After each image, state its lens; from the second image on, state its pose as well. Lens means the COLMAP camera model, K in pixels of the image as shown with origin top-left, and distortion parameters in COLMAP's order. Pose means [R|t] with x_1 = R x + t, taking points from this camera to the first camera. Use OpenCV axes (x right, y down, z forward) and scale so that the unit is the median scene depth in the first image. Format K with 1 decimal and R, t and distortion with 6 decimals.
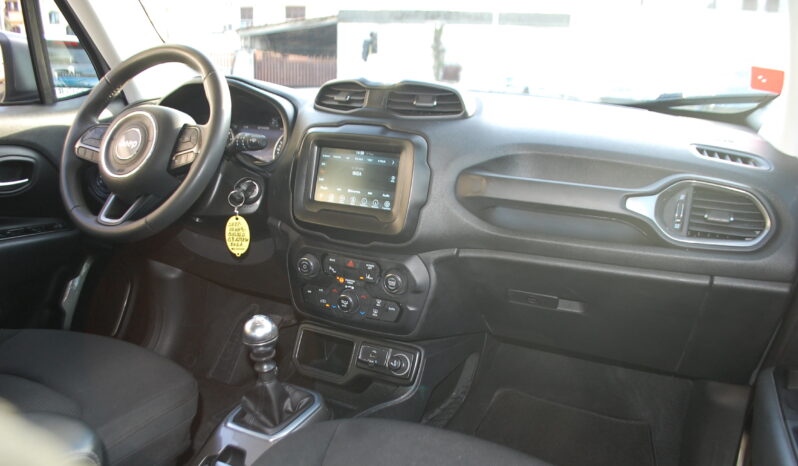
lens RADIAL K [[613.6, 0, 375.7], [0, 613.6, 245.6], [0, 0, 1]] dist [-0.108129, 0.022999]
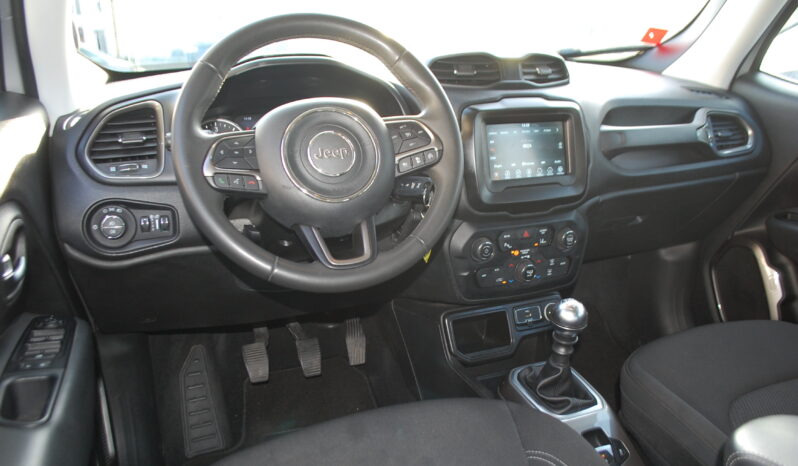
lens RADIAL K [[613.6, 0, 373.6], [0, 613.6, 237.8], [0, 0, 1]] dist [-0.108129, 0.022999]
pose [[0.683570, -0.263643, 0.680606, -0.897614], [0.221981, 0.963406, 0.150242, -0.171808], [-0.695310, 0.048381, 0.717080, 0.440894]]
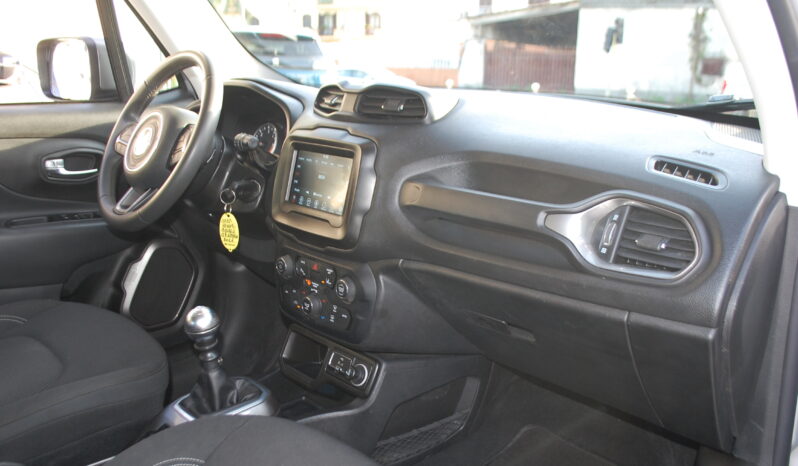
lens RADIAL K [[686.8, 0, 397.5], [0, 686.8, 237.2], [0, 0, 1]] dist [-0.101803, 0.020933]
pose [[0.948956, 0.067054, -0.308198, 0.421563], [-0.075937, 0.996969, -0.016906, -0.009606], [0.306130, 0.039447, 0.951172, -0.022519]]
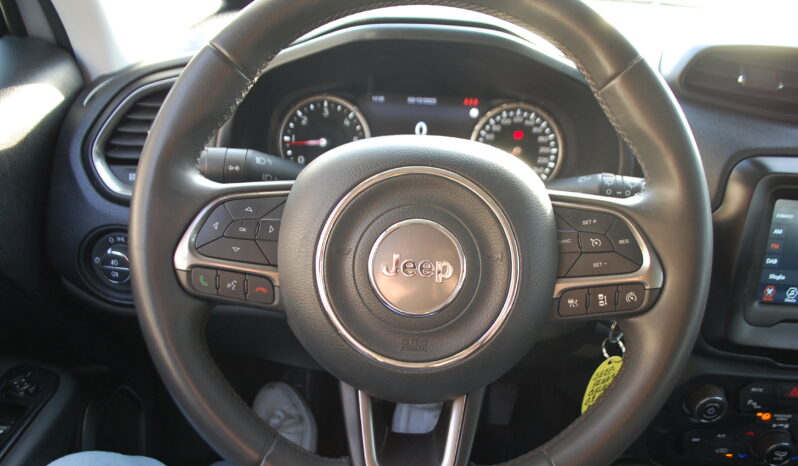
lens RADIAL K [[613.6, 0, 377.9], [0, 613.6, 240.9], [0, 0, 1]] dist [-0.108129, 0.022999]
pose [[0.915906, -0.183684, 0.356897, -0.557233], [0.097055, 0.964110, 0.247127, -0.274987], [-0.389481, -0.191706, 0.900862, 0.680973]]
